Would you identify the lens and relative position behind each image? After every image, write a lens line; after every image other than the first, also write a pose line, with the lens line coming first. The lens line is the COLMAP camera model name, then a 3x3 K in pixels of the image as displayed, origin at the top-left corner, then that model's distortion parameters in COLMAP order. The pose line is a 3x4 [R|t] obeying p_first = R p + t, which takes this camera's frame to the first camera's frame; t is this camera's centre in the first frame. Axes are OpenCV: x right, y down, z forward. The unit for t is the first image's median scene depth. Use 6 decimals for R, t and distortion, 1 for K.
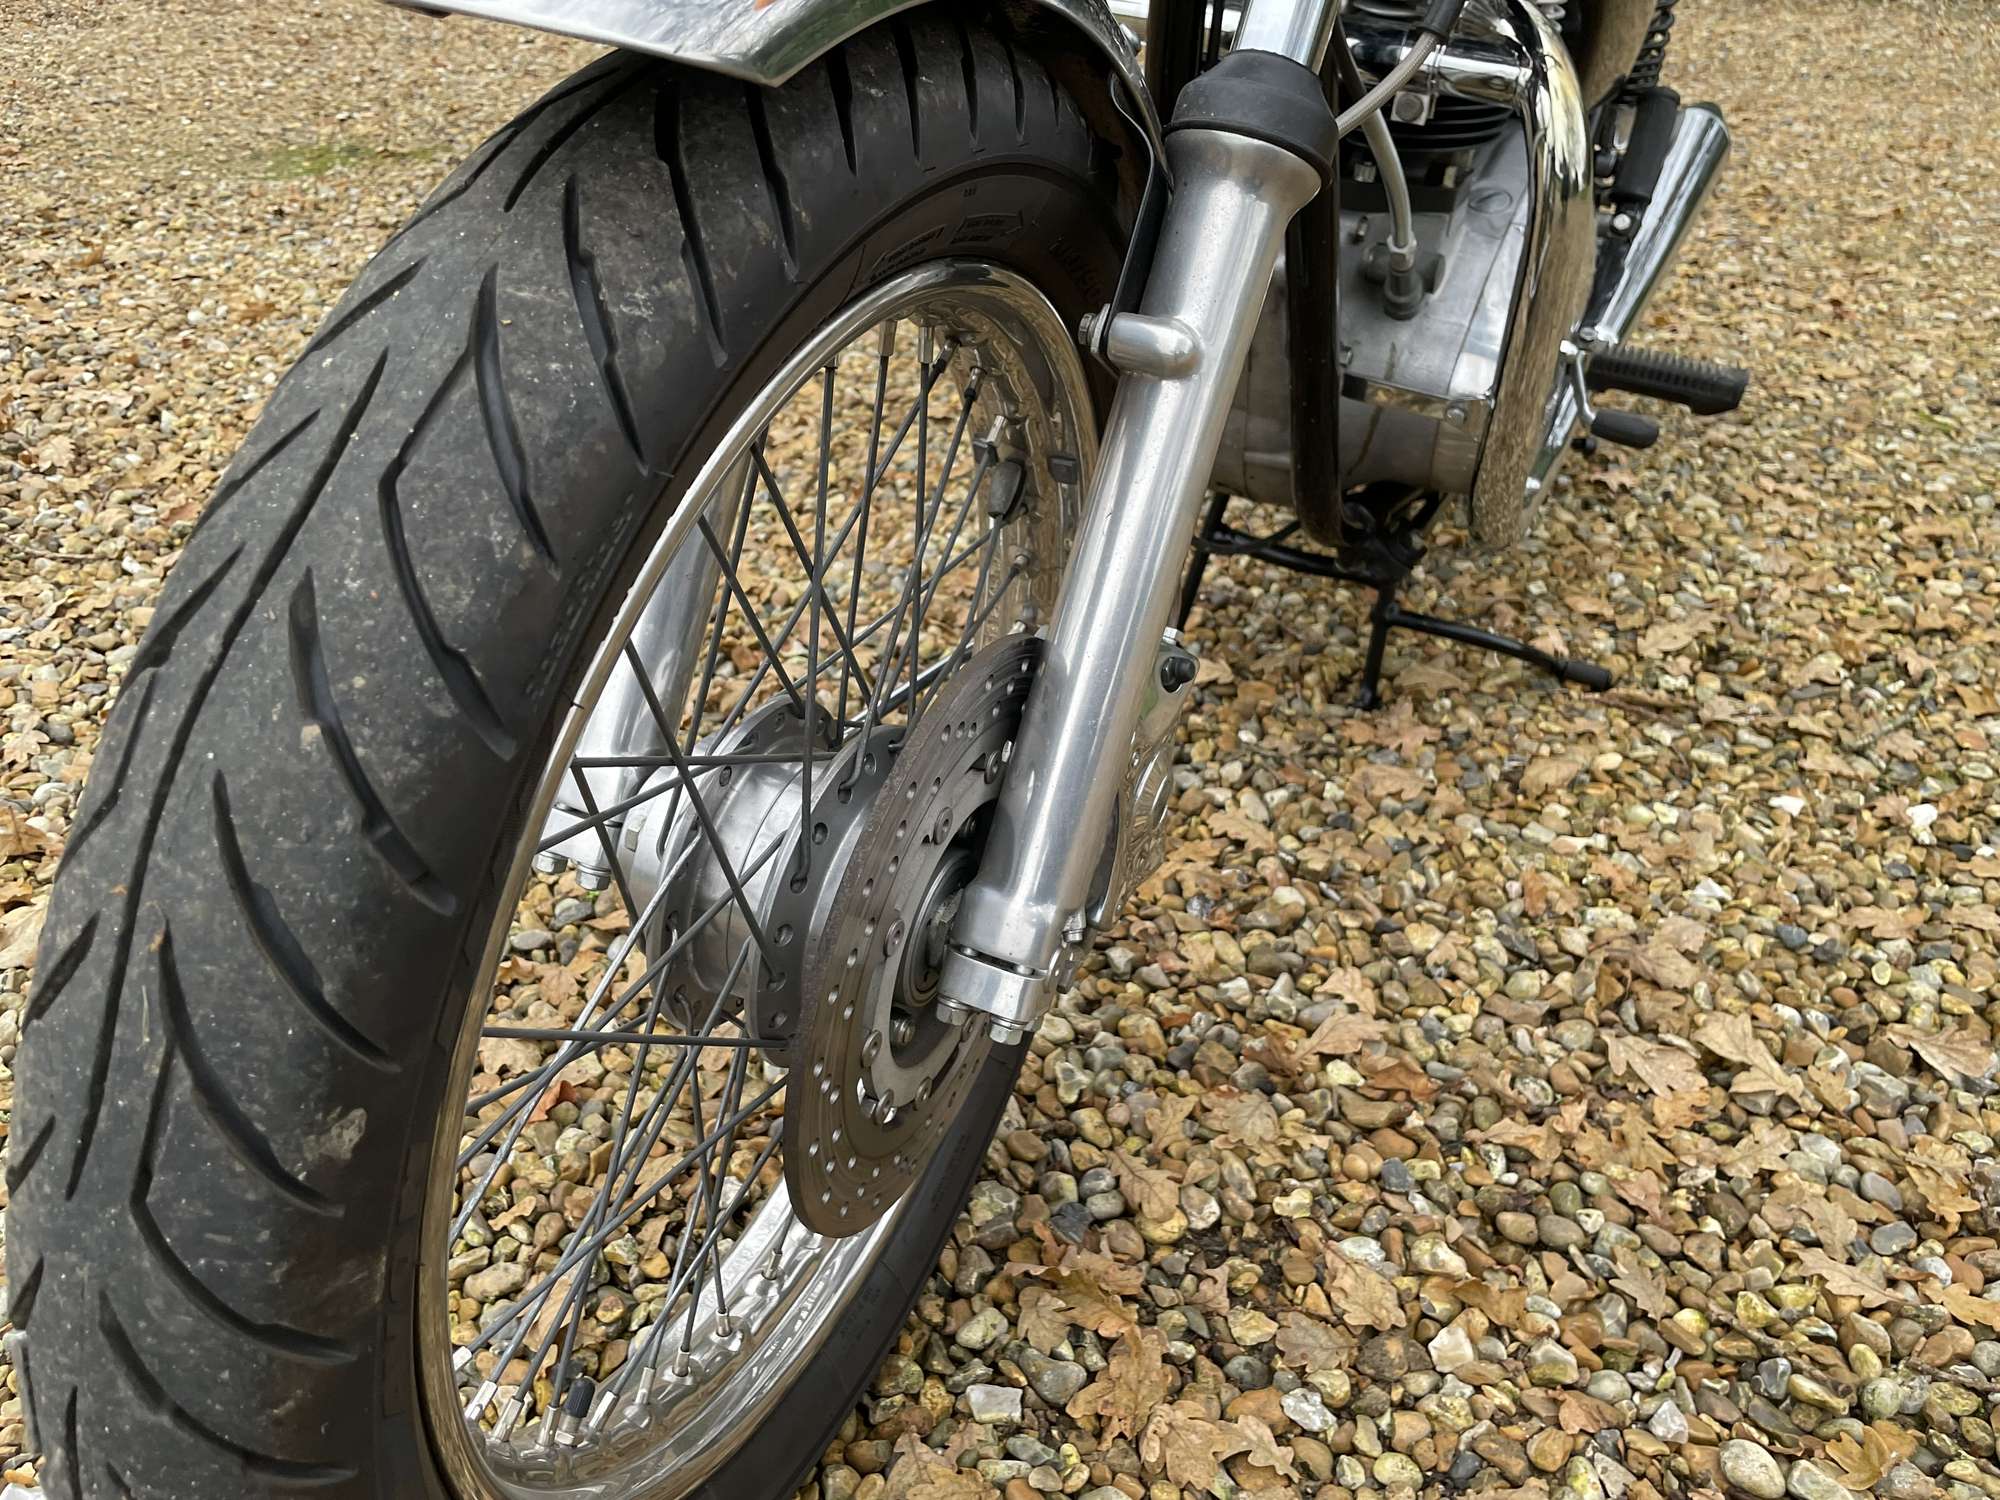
lens RADIAL K [[1582.5, 0, 995.3], [0, 1582.5, 755.5], [0, 0, 1]] dist [0.056109, -0.082602]
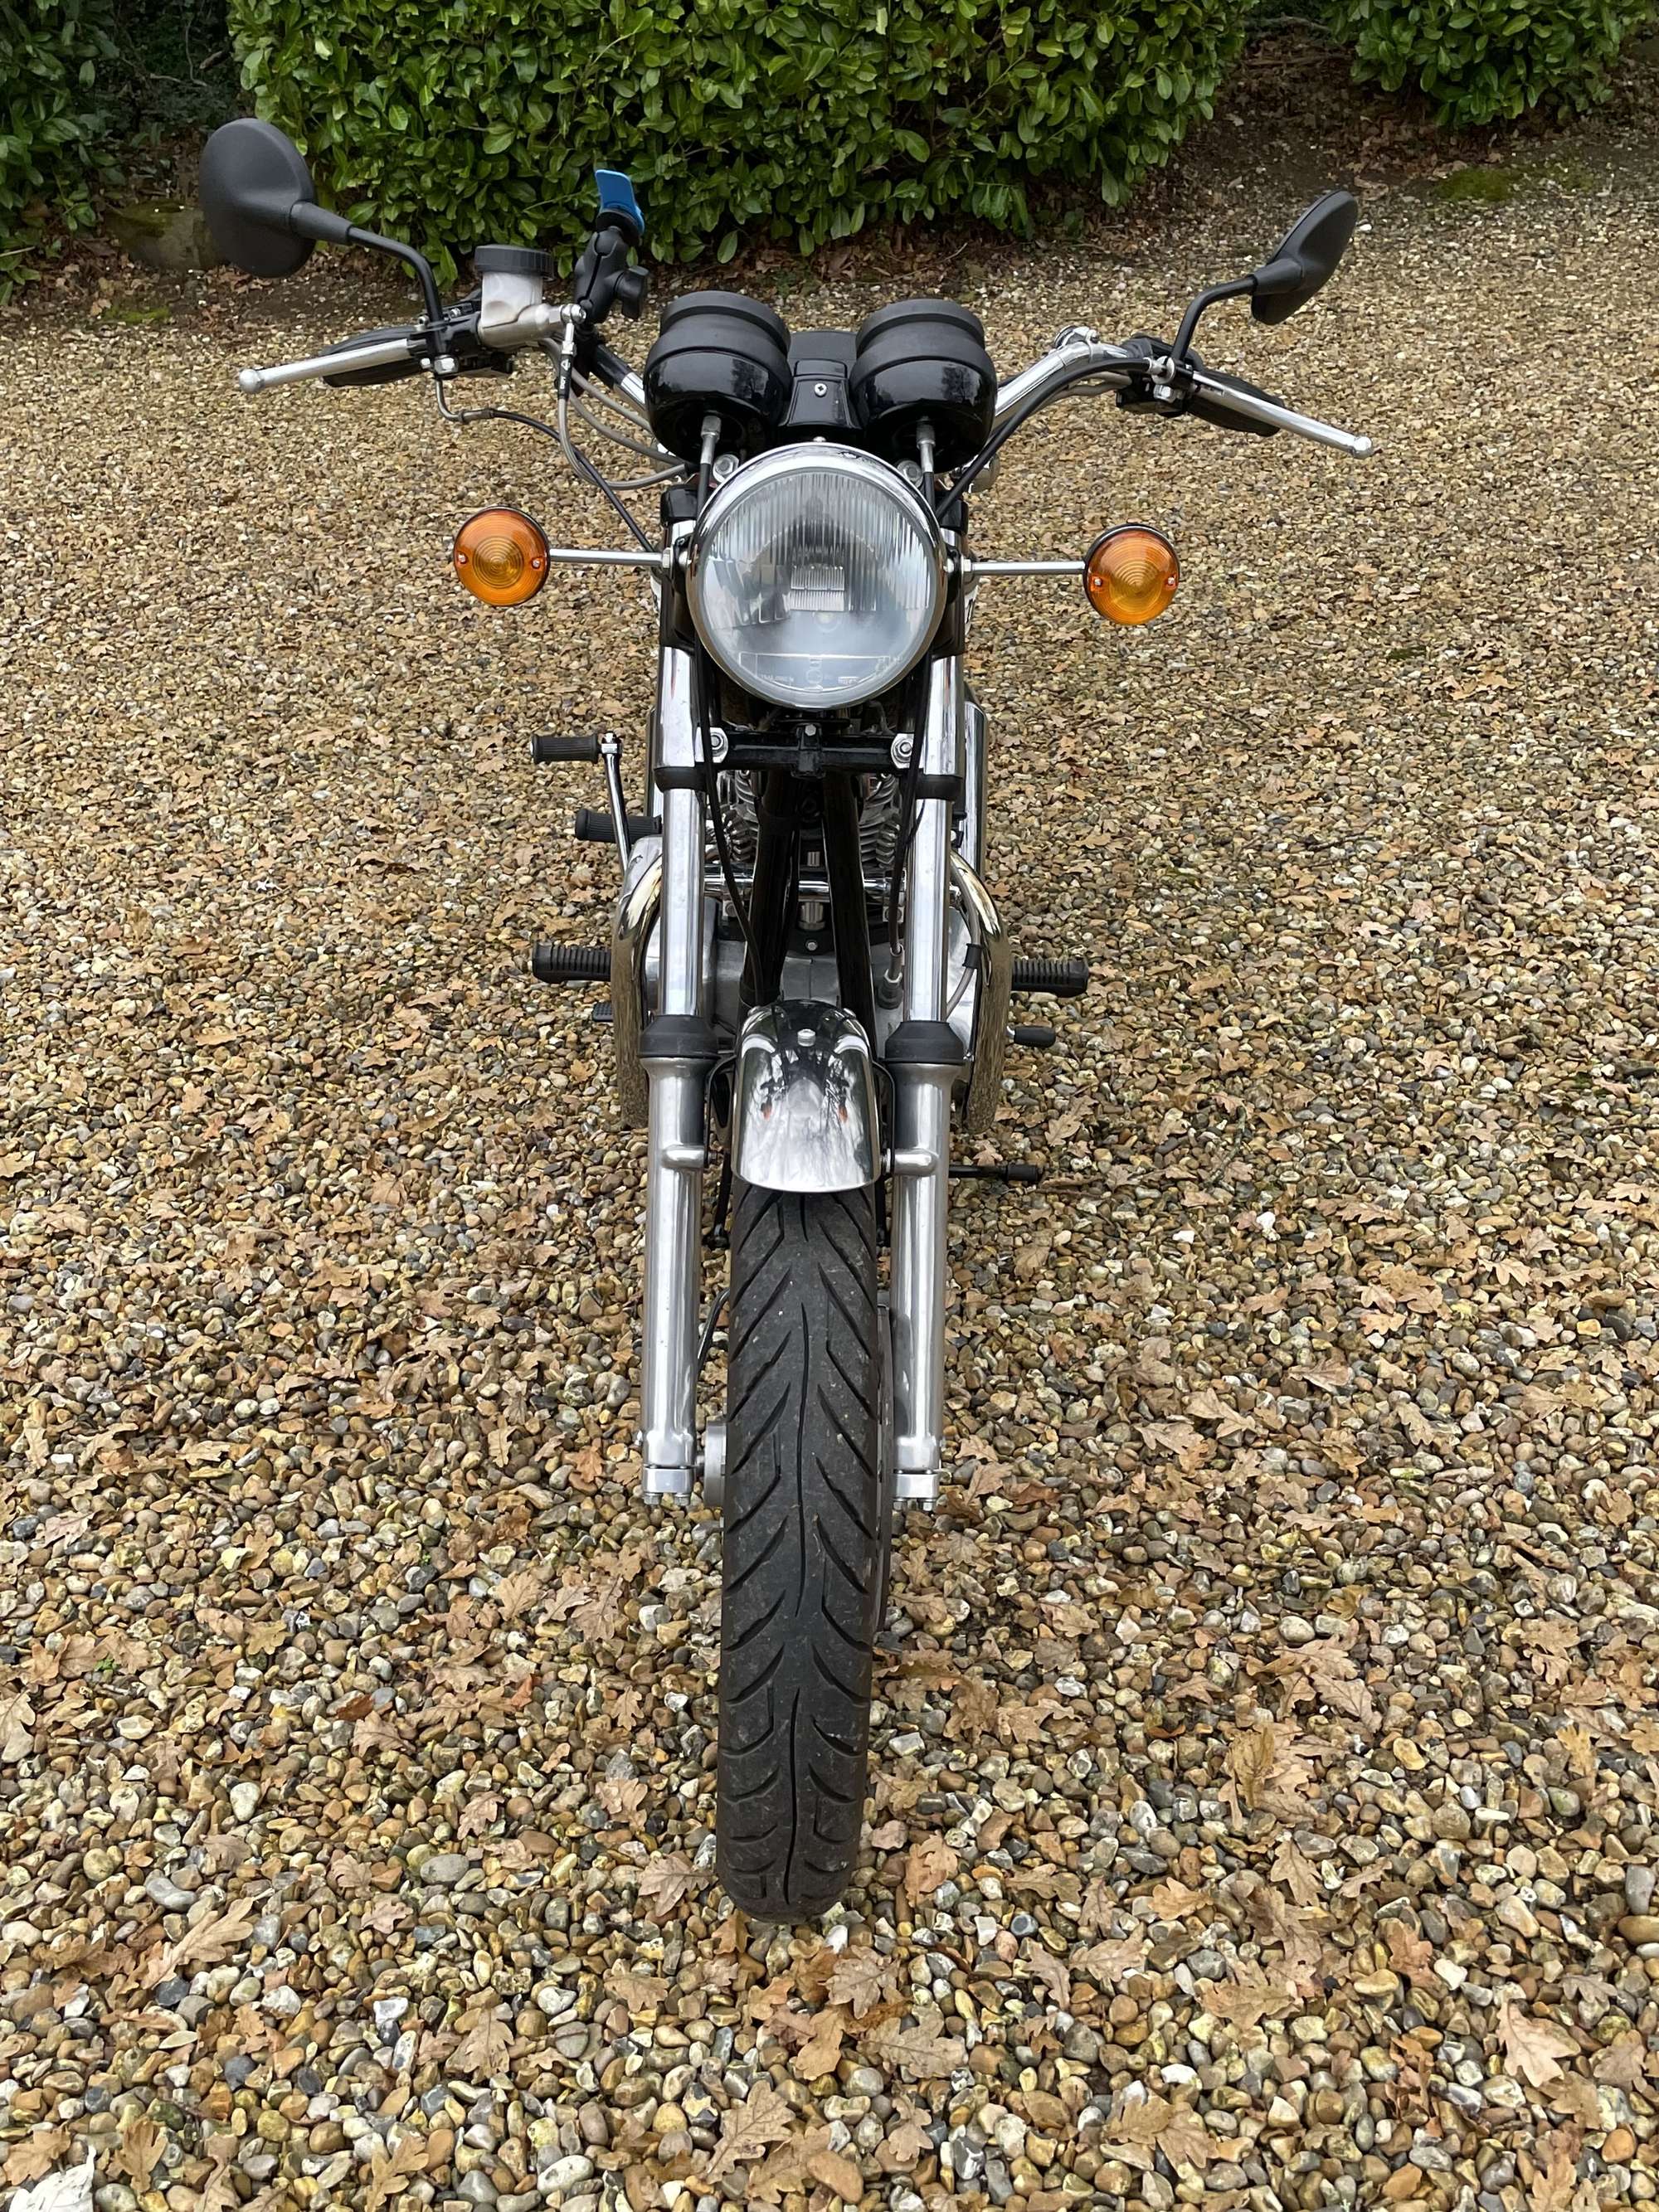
lens RADIAL K [[2179.5, 0, 821.9], [0, 2179.5, 1110.4], [0, 0, 1]] dist [0.079010, 0.000000]
pose [[0.908229, -0.247105, 0.337727, -0.487450], [0.265715, 0.964007, -0.009235, -0.166397], [-0.323289, 0.098126, 0.941199, -0.843642]]
